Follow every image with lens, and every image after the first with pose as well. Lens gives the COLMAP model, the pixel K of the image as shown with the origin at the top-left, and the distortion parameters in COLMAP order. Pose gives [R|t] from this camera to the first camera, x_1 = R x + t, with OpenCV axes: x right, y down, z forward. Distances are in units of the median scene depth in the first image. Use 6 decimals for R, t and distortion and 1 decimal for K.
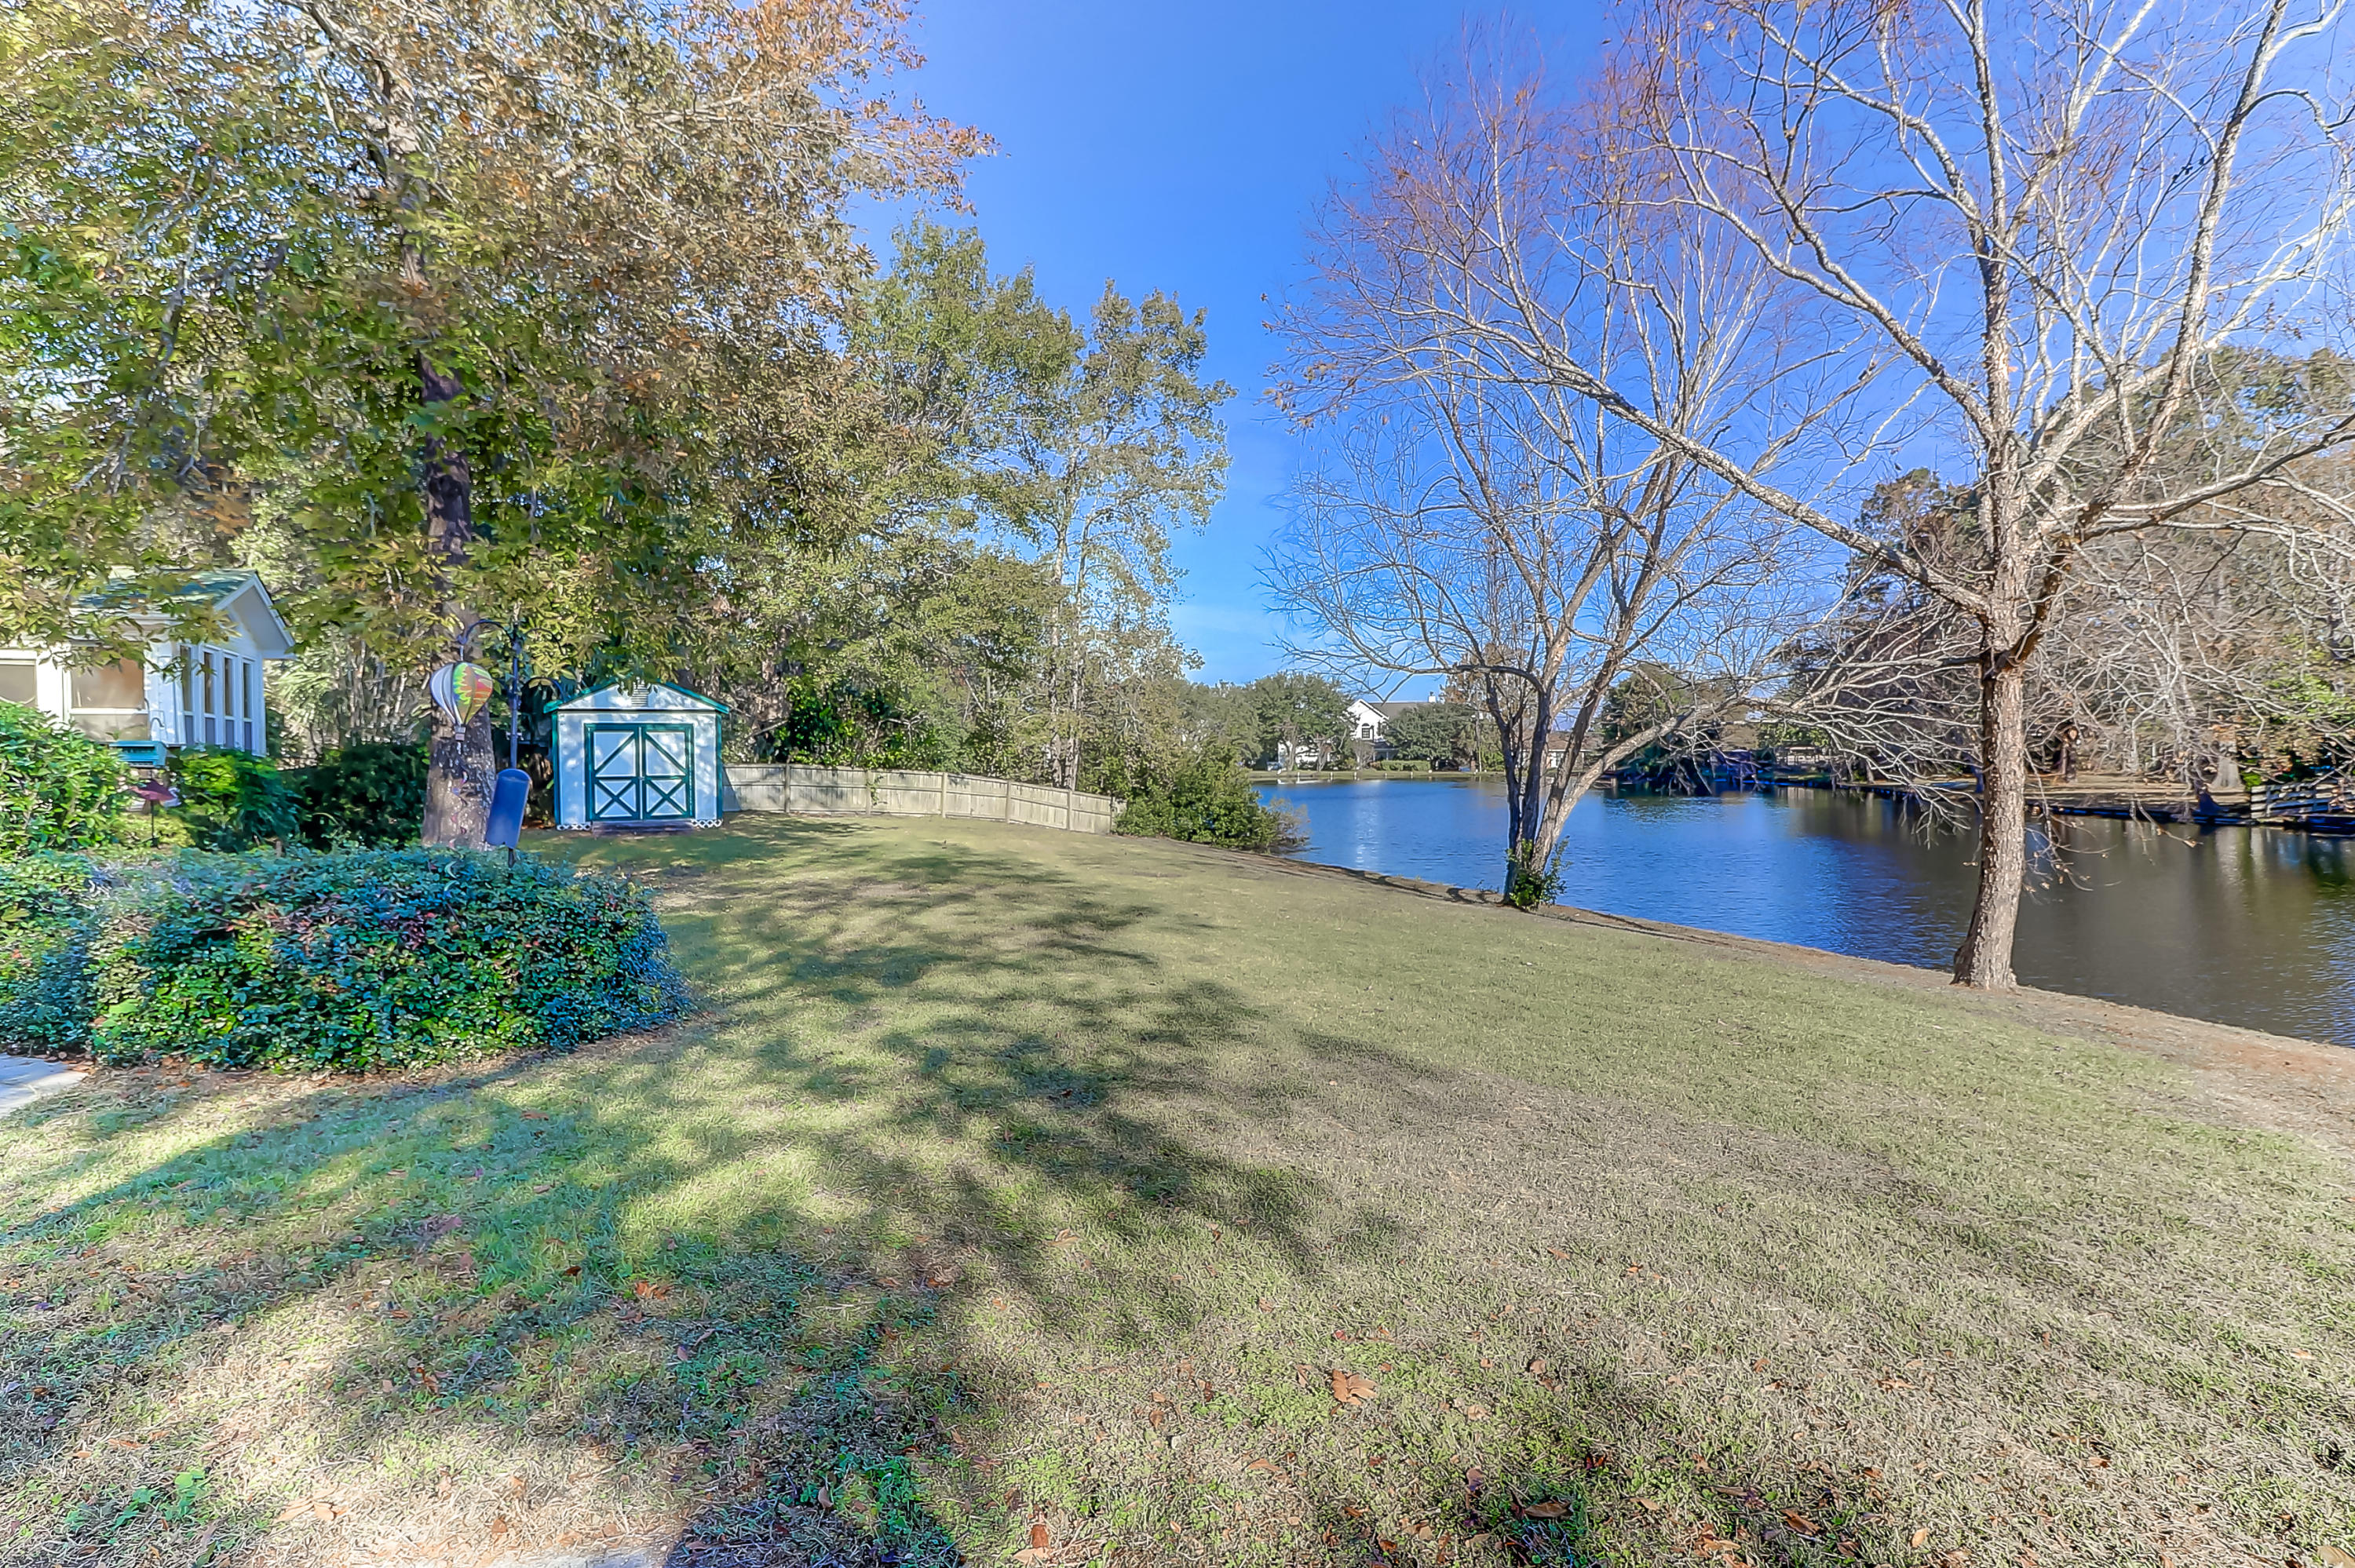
lens RADIAL K [[1196.9, 0, 1184.8], [0, 1196.9, 779.2], [0, 0, 1]] dist [0.007444, 0.001505]
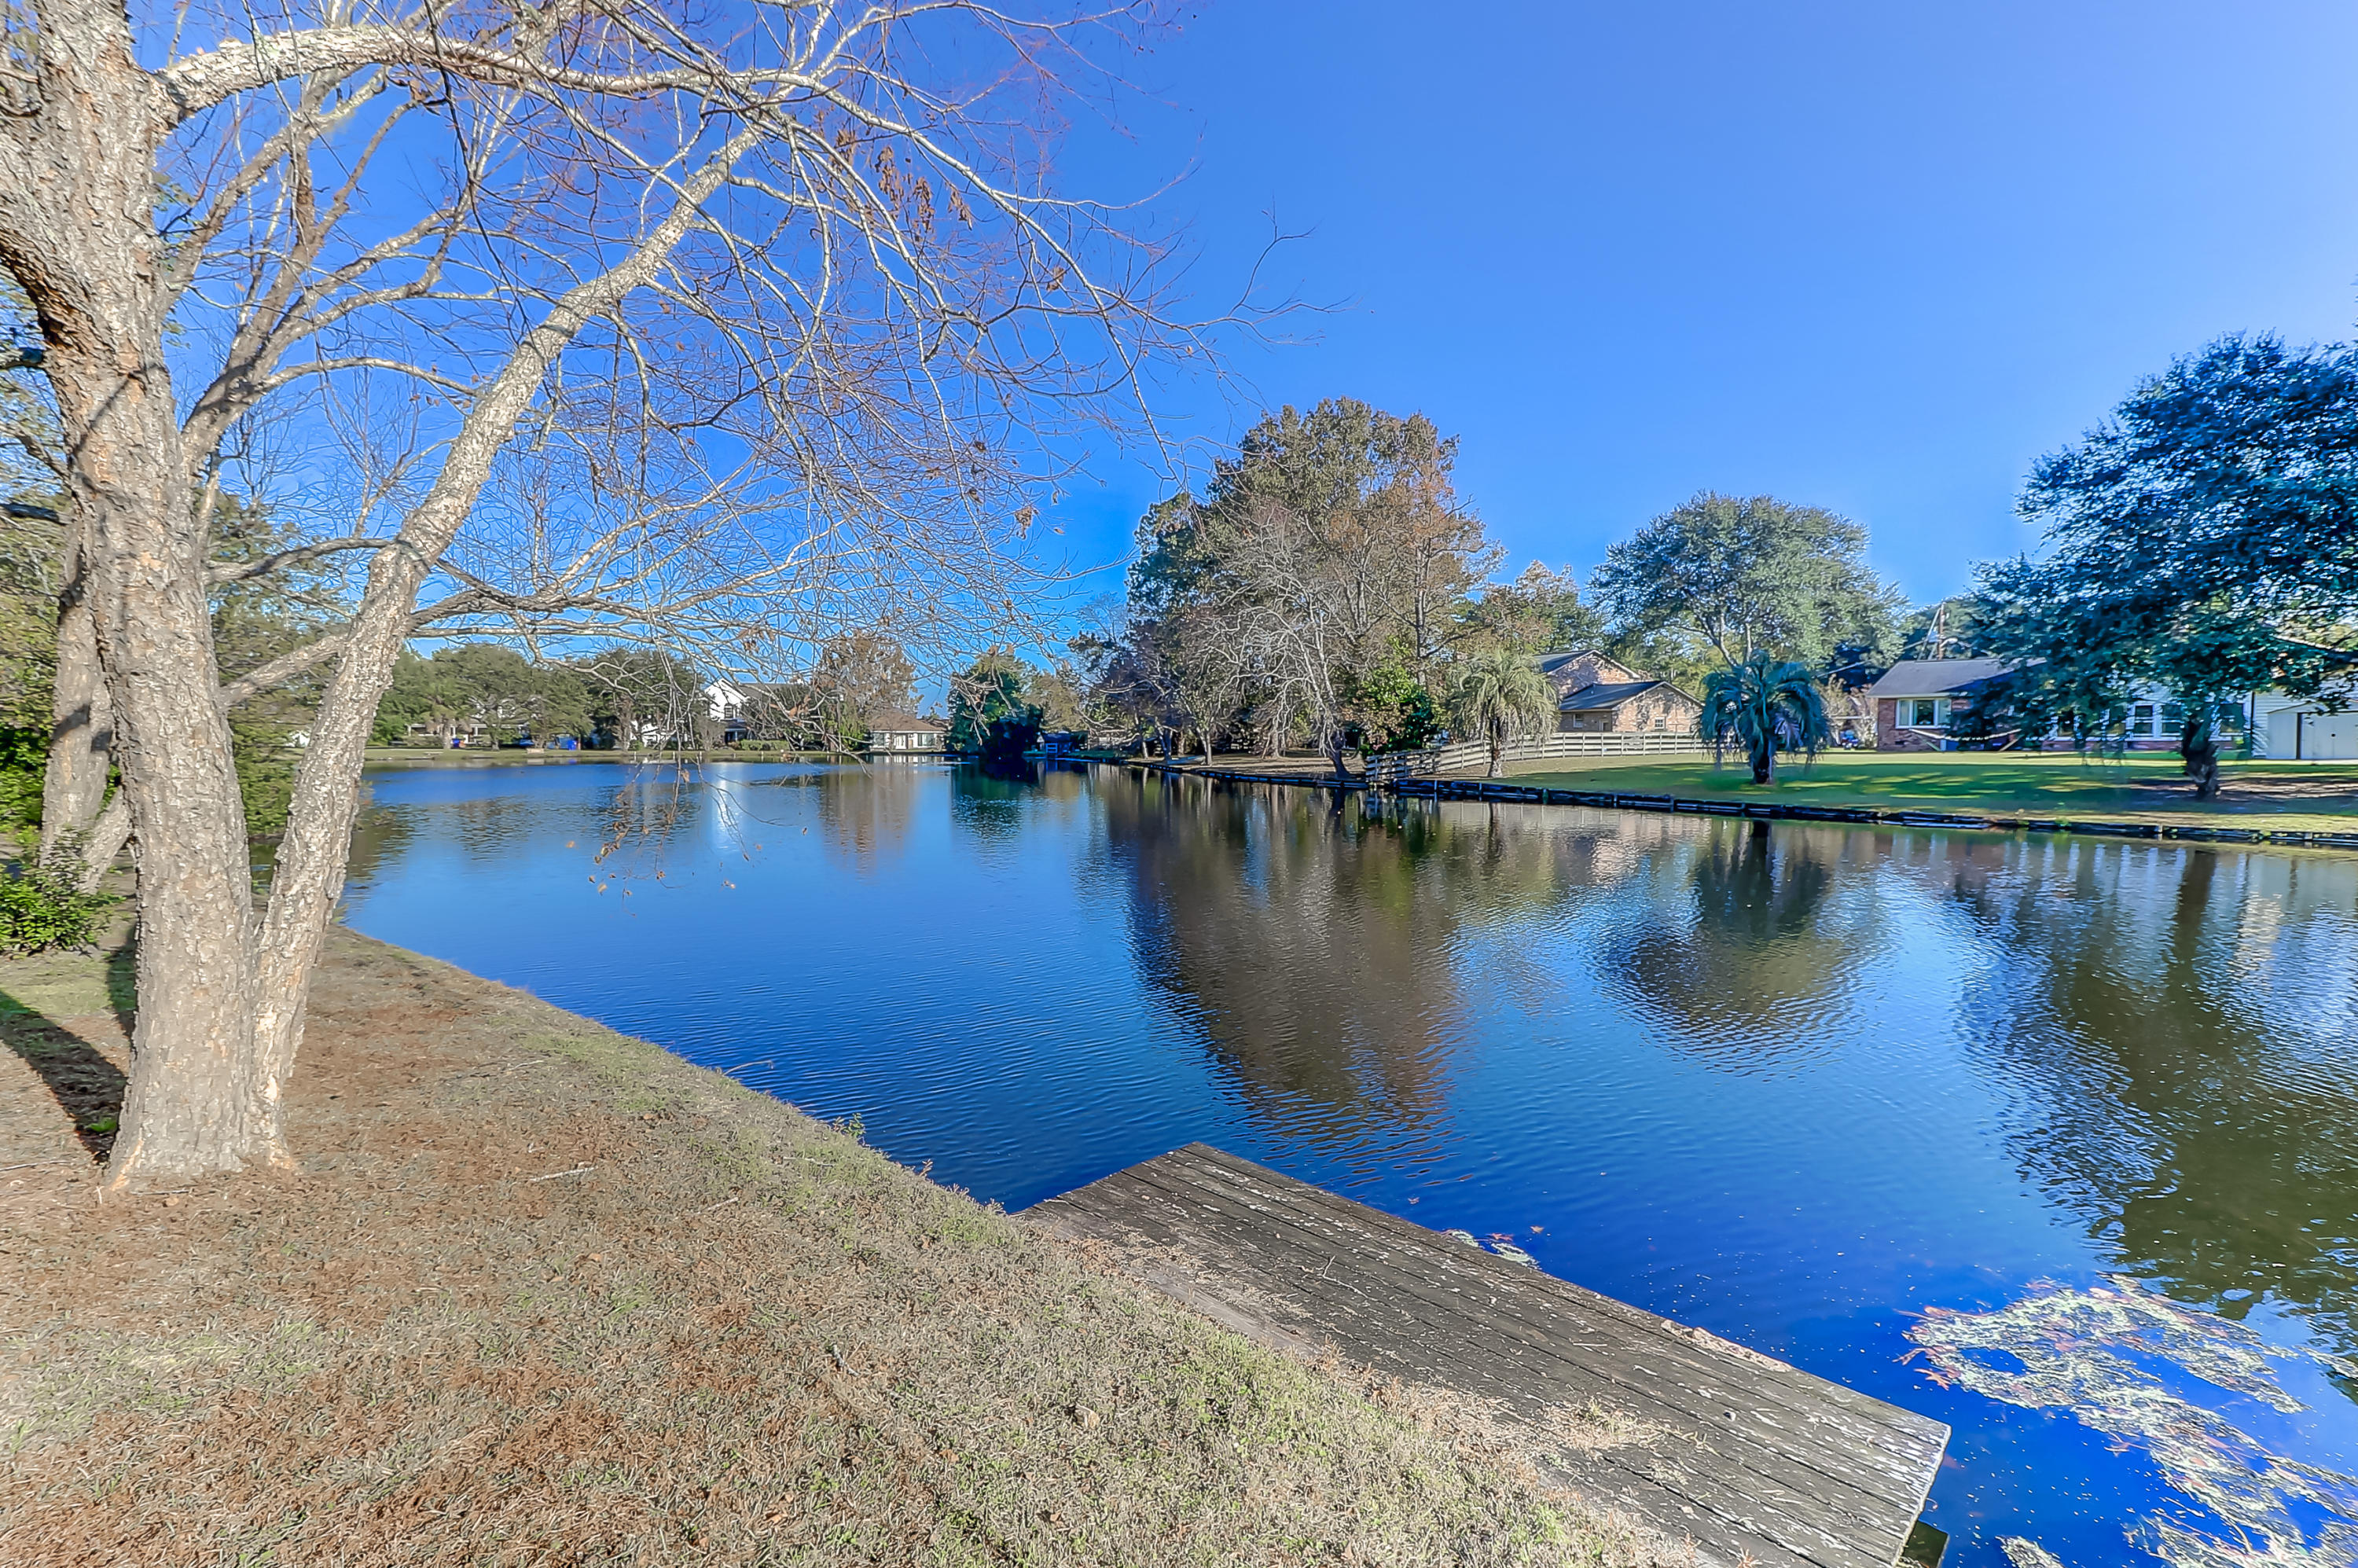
lens RADIAL K [[1085.4, 0, 1180.4], [0, 1085.4, 767.2], [0, 0, 1]] dist [0.035028, -0.002210]
pose [[0.881552, -0.006695, 0.472039, 0.199324], [0.004742, 0.999975, 0.005327, 0.009870], [-0.472063, -0.002458, 0.881562, 0.114779]]
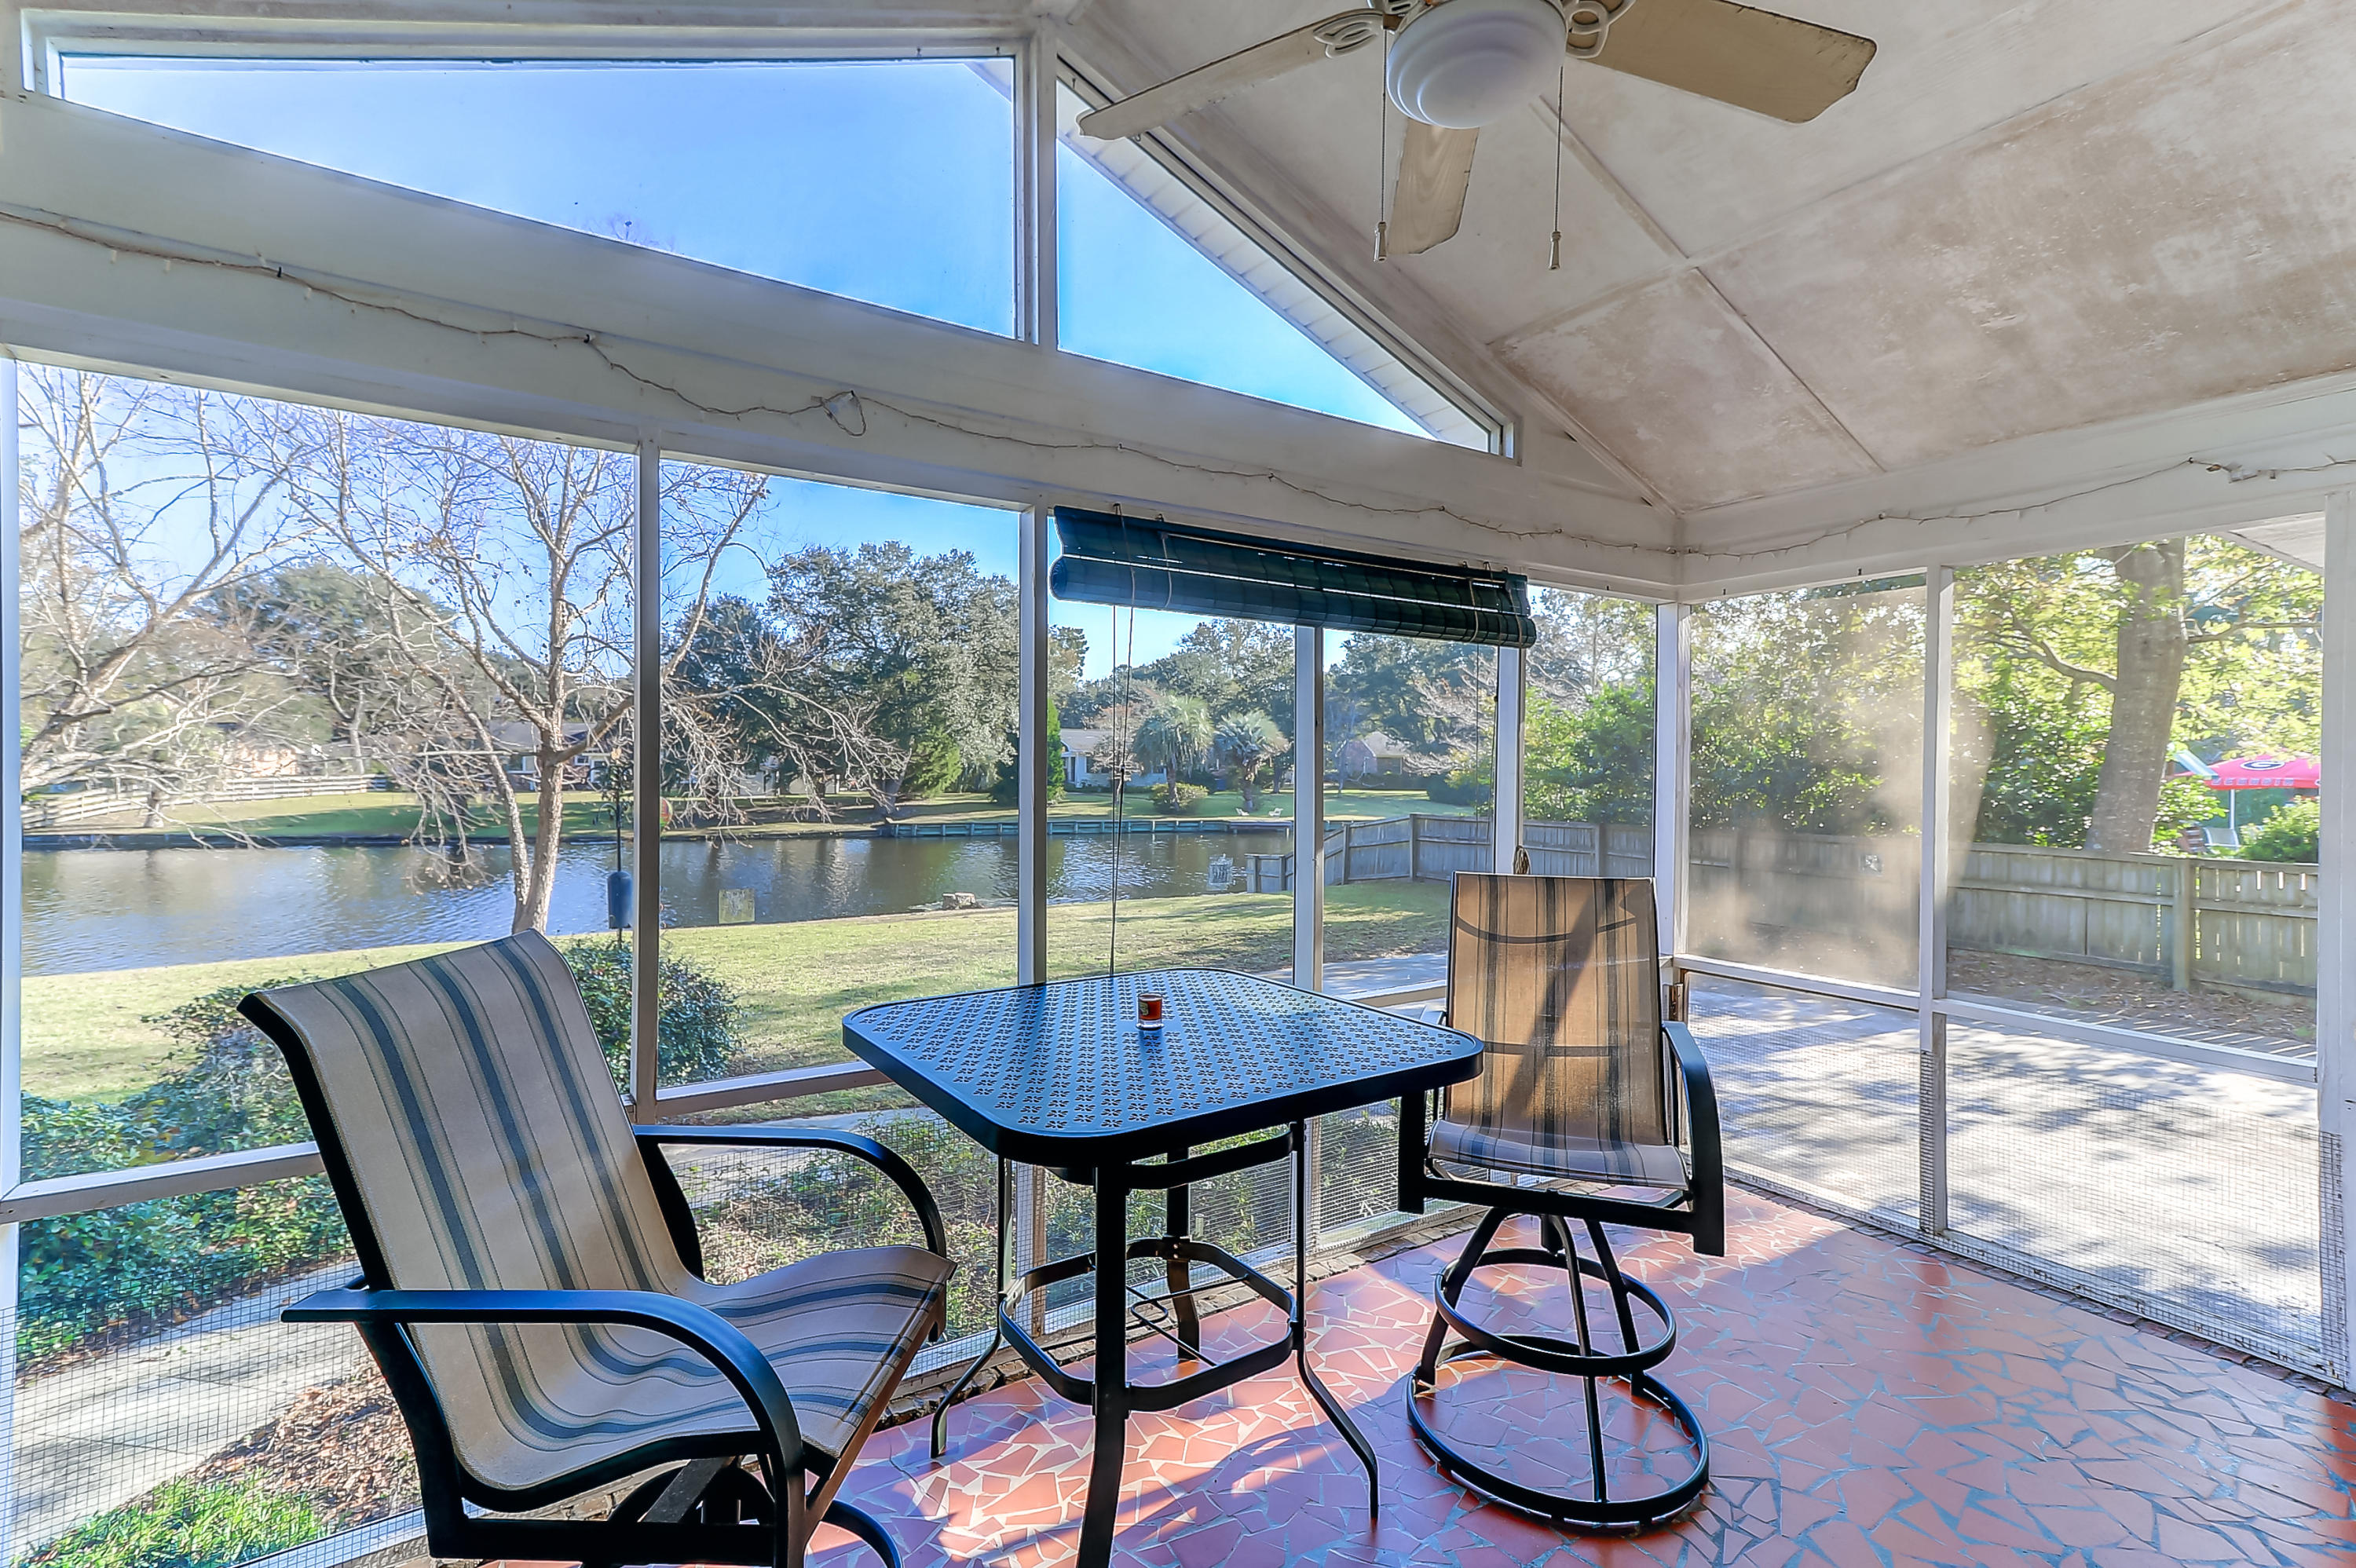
lens RADIAL K [[1084.4, 0, 1186.6], [0, 1084.4, 779.3], [0, 0, 1]] dist [0.035028, -0.002210]
pose [[-0.151127, -0.008883, 0.988474, -0.275767], [0.013167, 0.999853, 0.010998, -0.017365], [-0.988427, 0.014677, -0.150988, 0.067892]]
